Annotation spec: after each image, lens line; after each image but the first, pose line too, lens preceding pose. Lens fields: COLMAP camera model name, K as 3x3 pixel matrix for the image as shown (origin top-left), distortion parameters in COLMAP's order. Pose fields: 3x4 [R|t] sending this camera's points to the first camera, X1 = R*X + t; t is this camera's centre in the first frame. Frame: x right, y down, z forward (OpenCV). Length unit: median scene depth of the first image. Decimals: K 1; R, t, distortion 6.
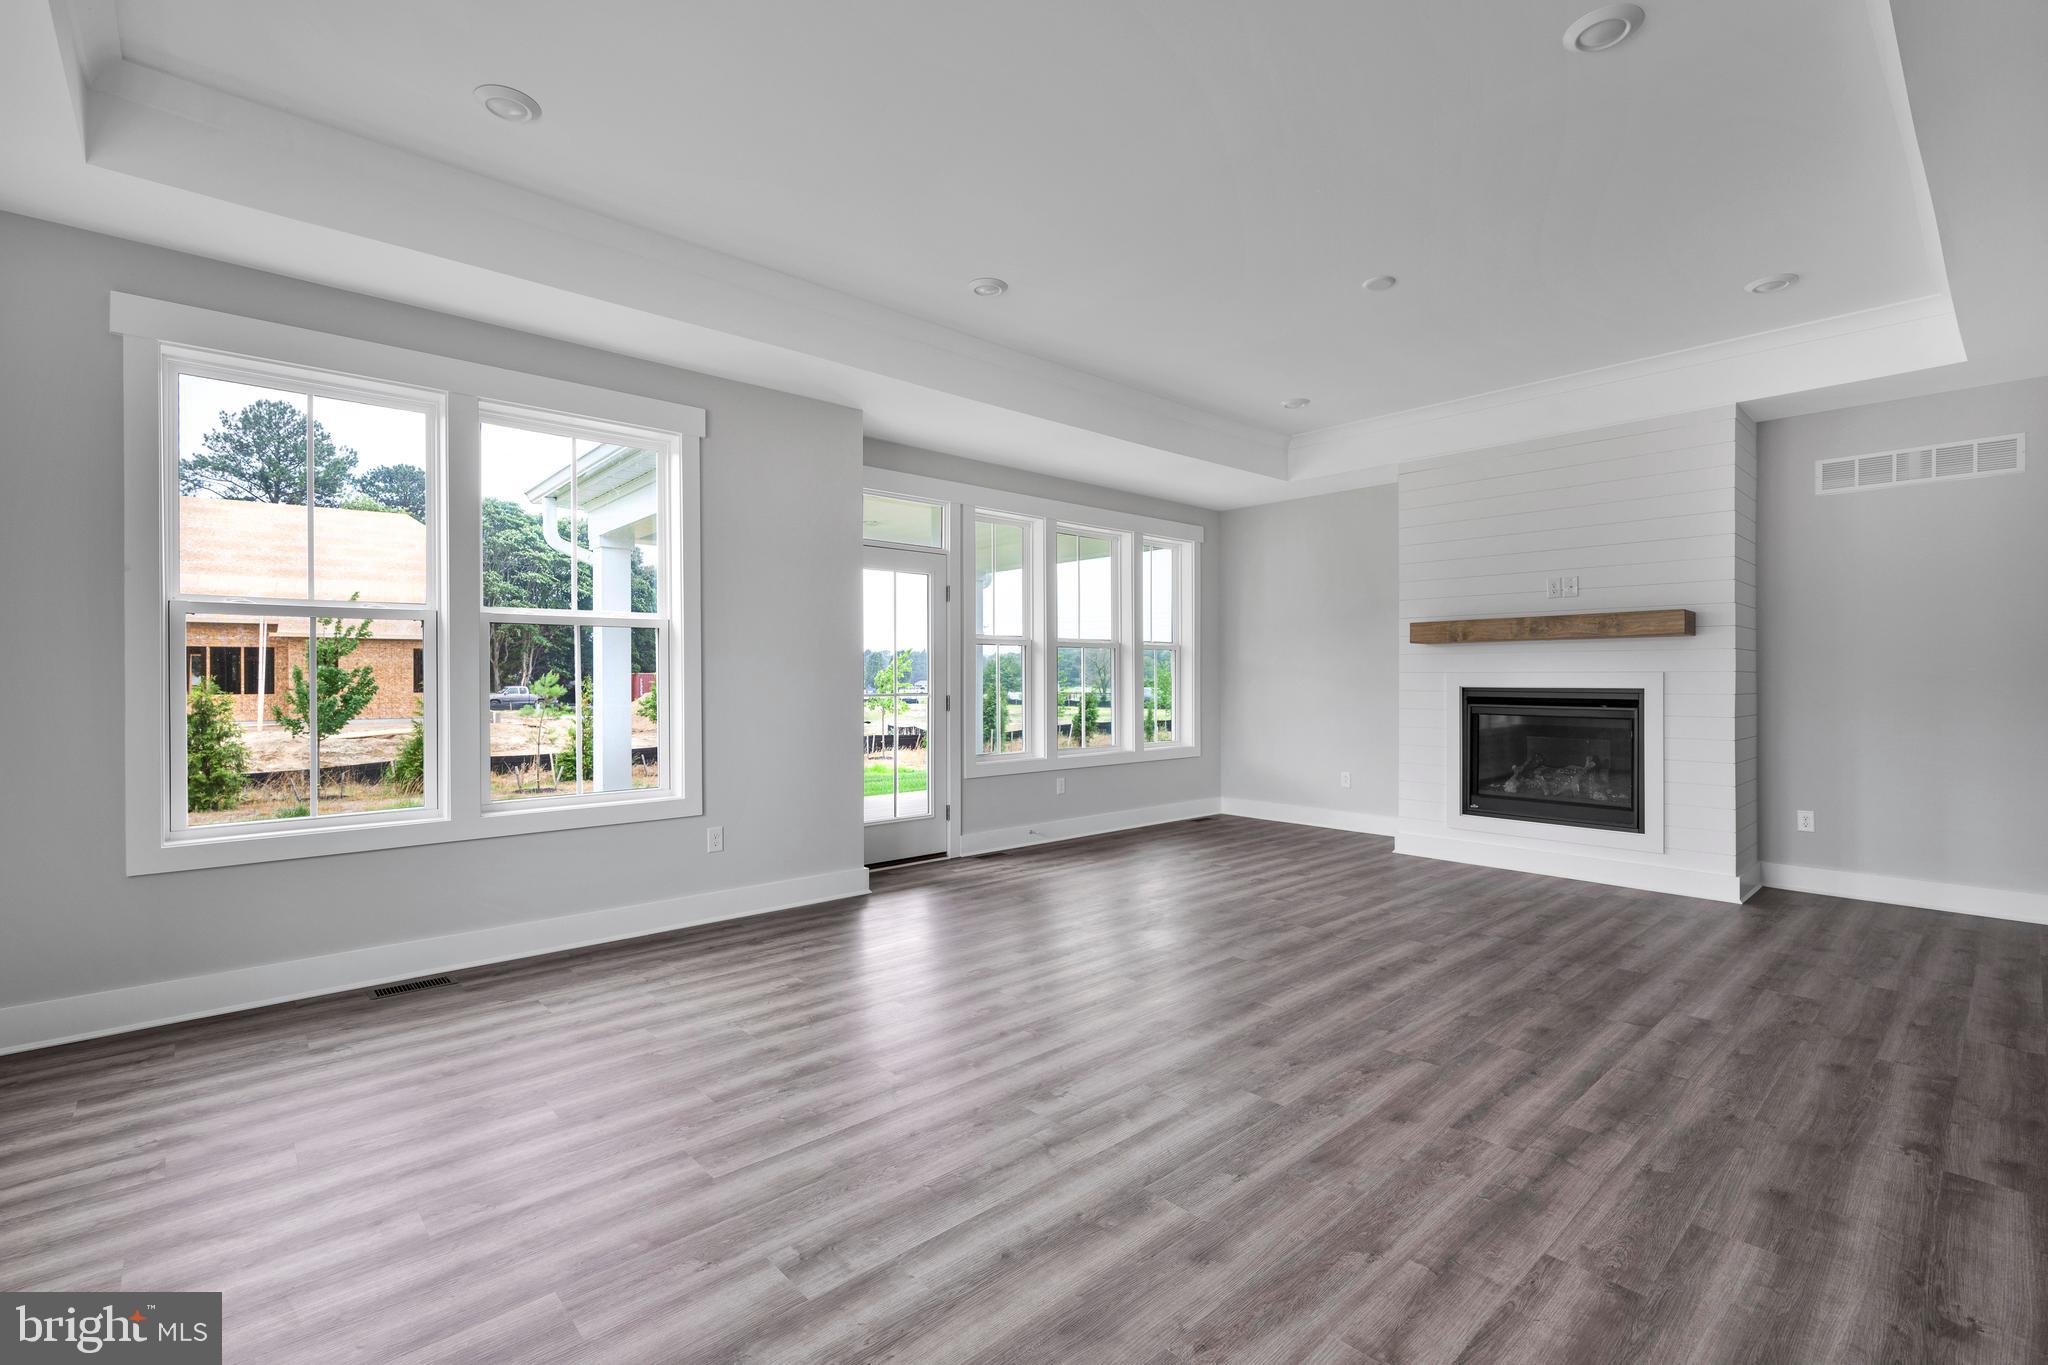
lens RADIAL K [[899.6, 0, 1033.6], [0, 899.6, 673.7], [0, 0, 1]] dist [-0.006287, -0.000469]
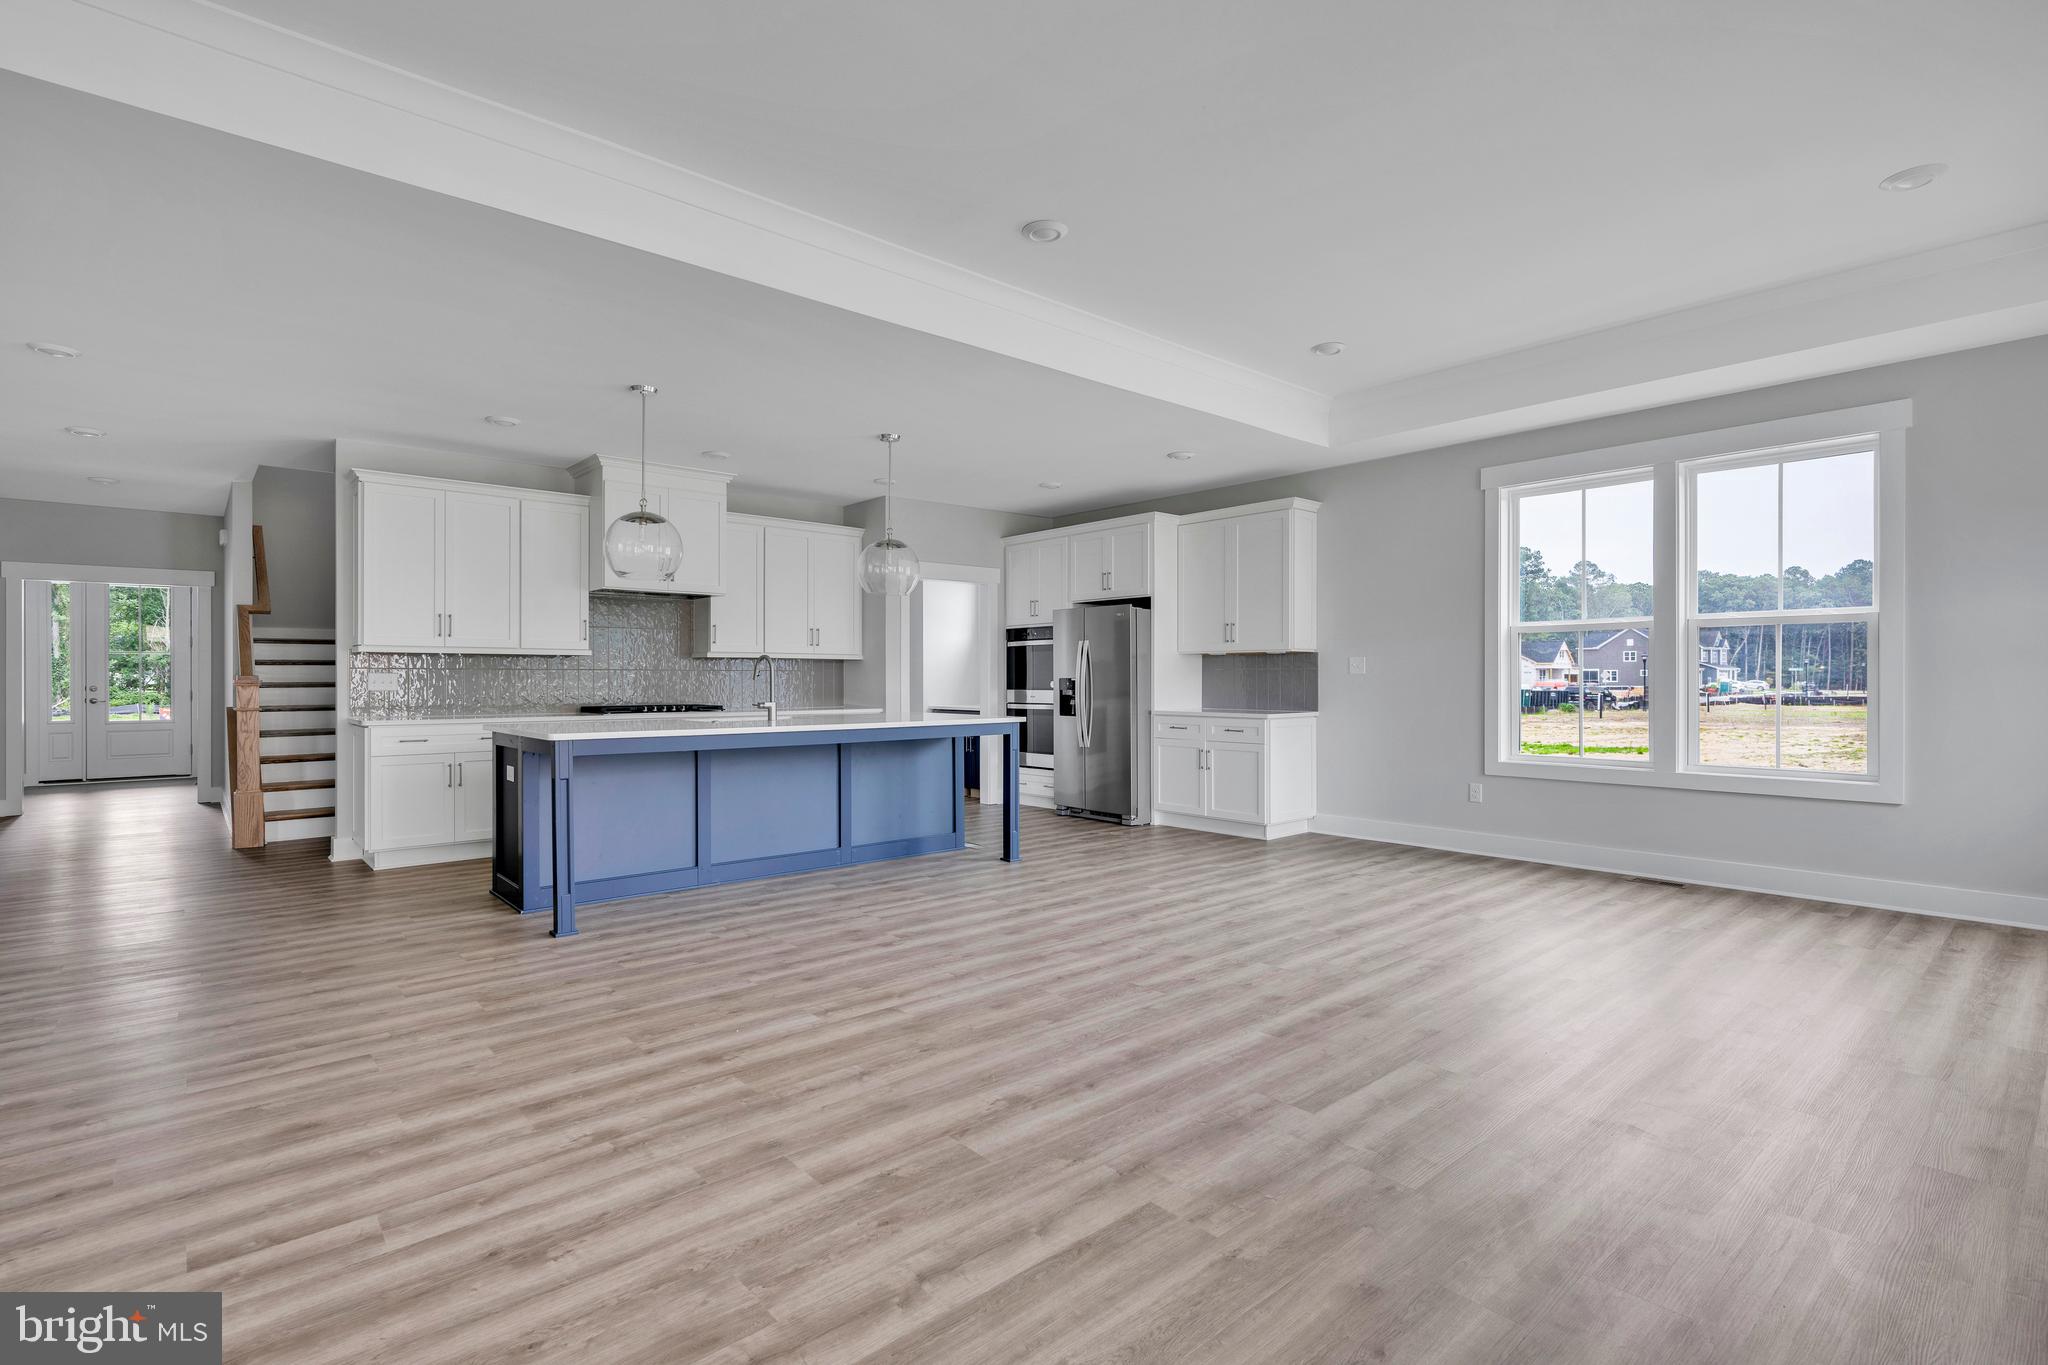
lens RADIAL K [[983.9, 0, 1016.2], [0, 983.9, 681.0], [0, 0, 1]] dist [0.009699, 0.001408]
pose [[-0.999599, 0.001506, 0.028260, 0.497702], [0.001401, 0.999992, -0.003740, 0.025283], [-0.028265, -0.003699, -0.999594, 2.062026]]
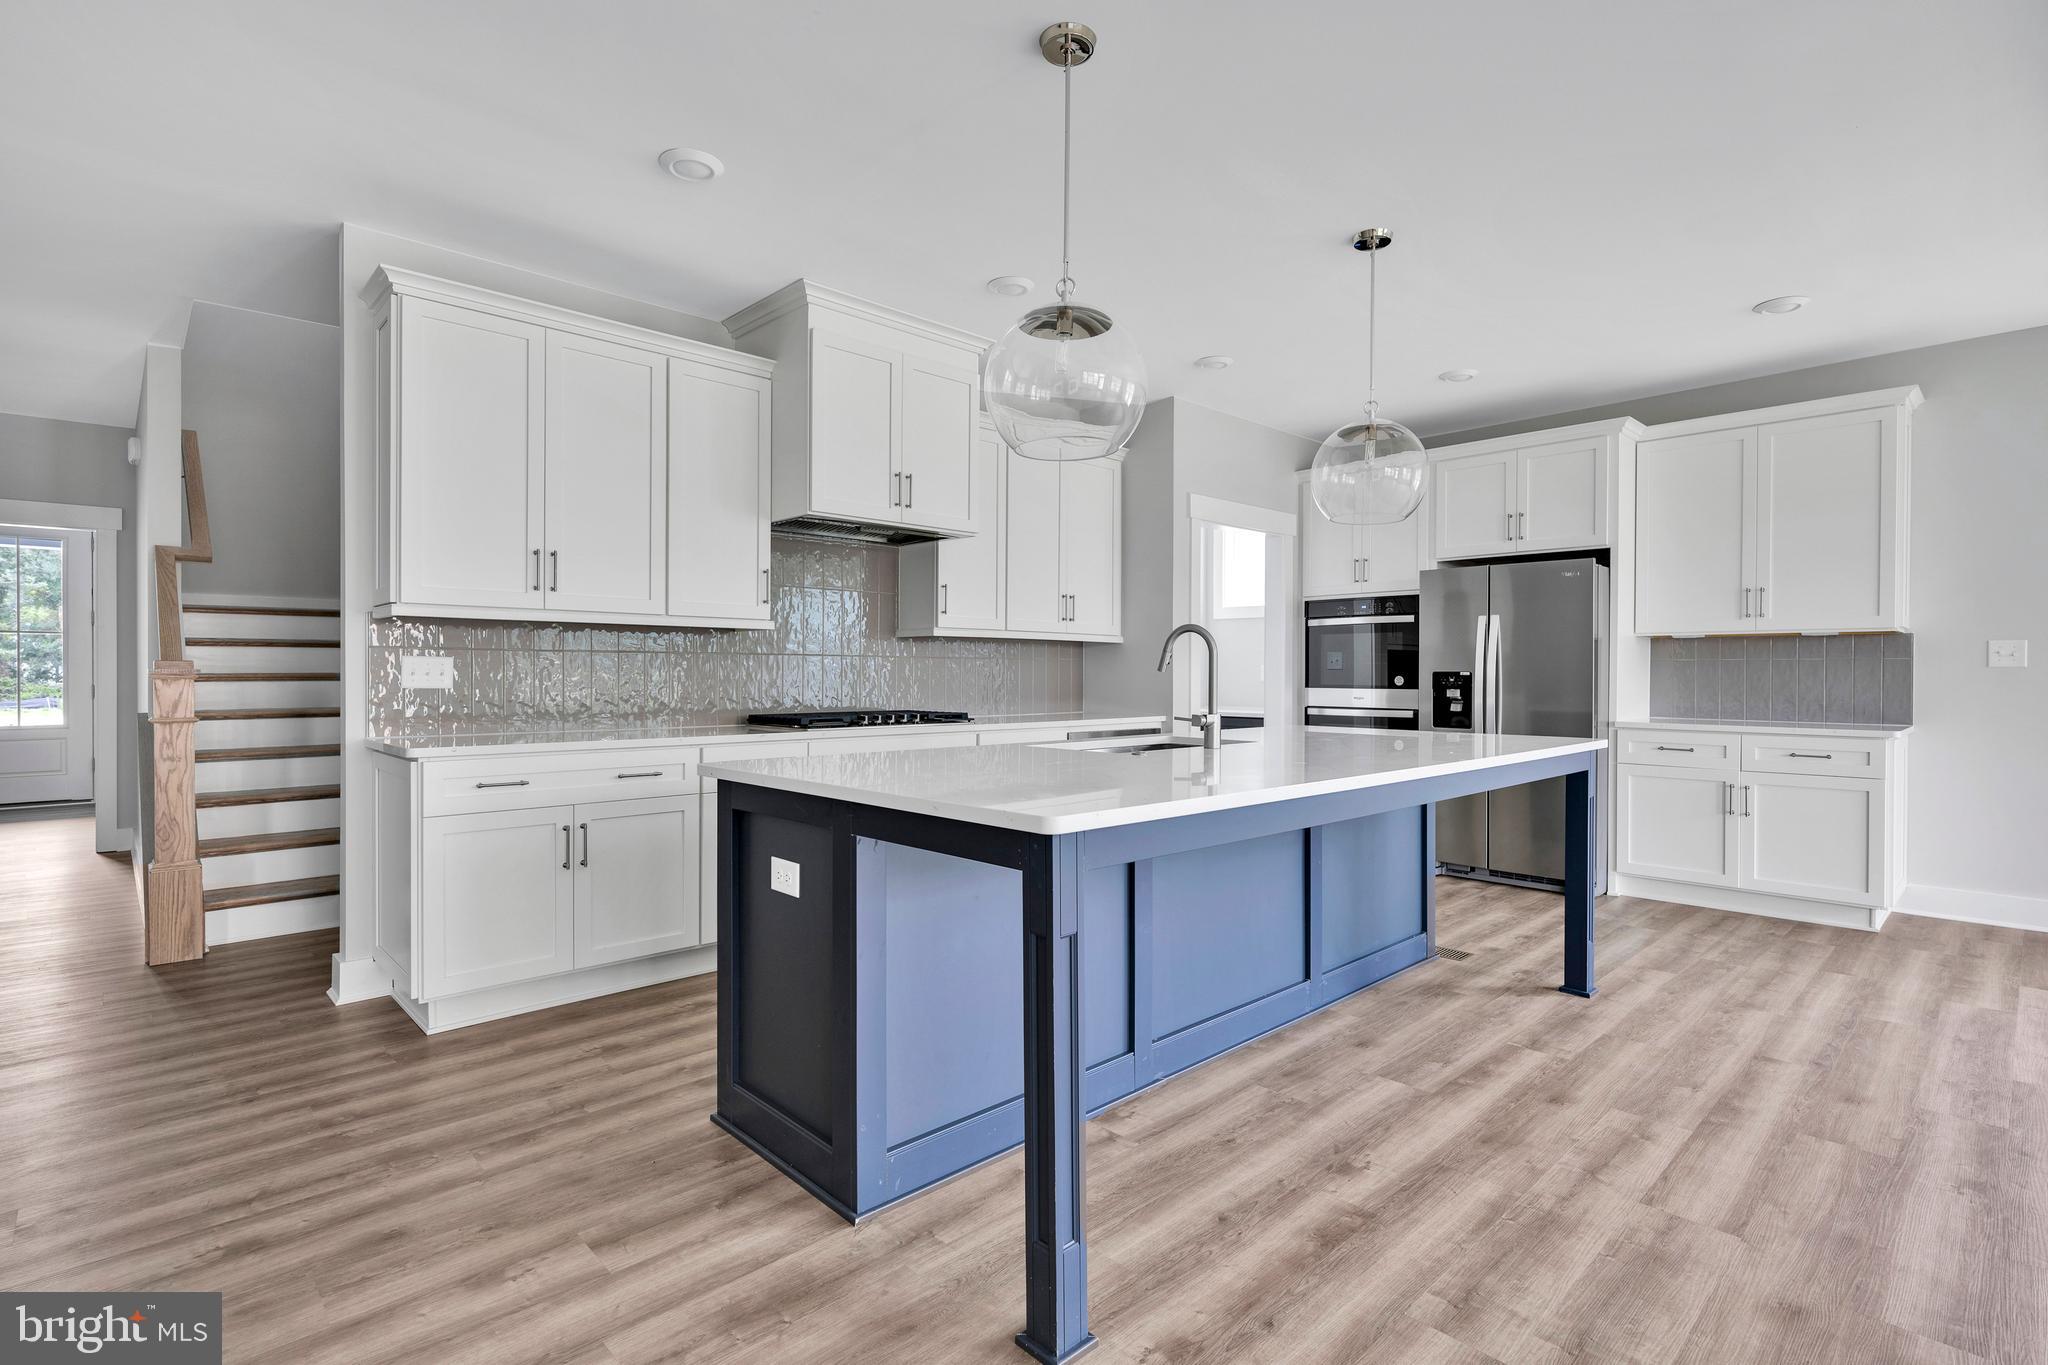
lens RADIAL K [[983.9, 0, 1036.8], [0, 983.9, 682.6], [0, 0, 1]] dist [0.009699, 0.001408]
pose [[-0.999618, -0.002697, -0.027489, 1.198906], [-0.002772, 0.999993, 0.002684, 0.024986], [0.027482, 0.002759, -0.999619, 1.208576]]
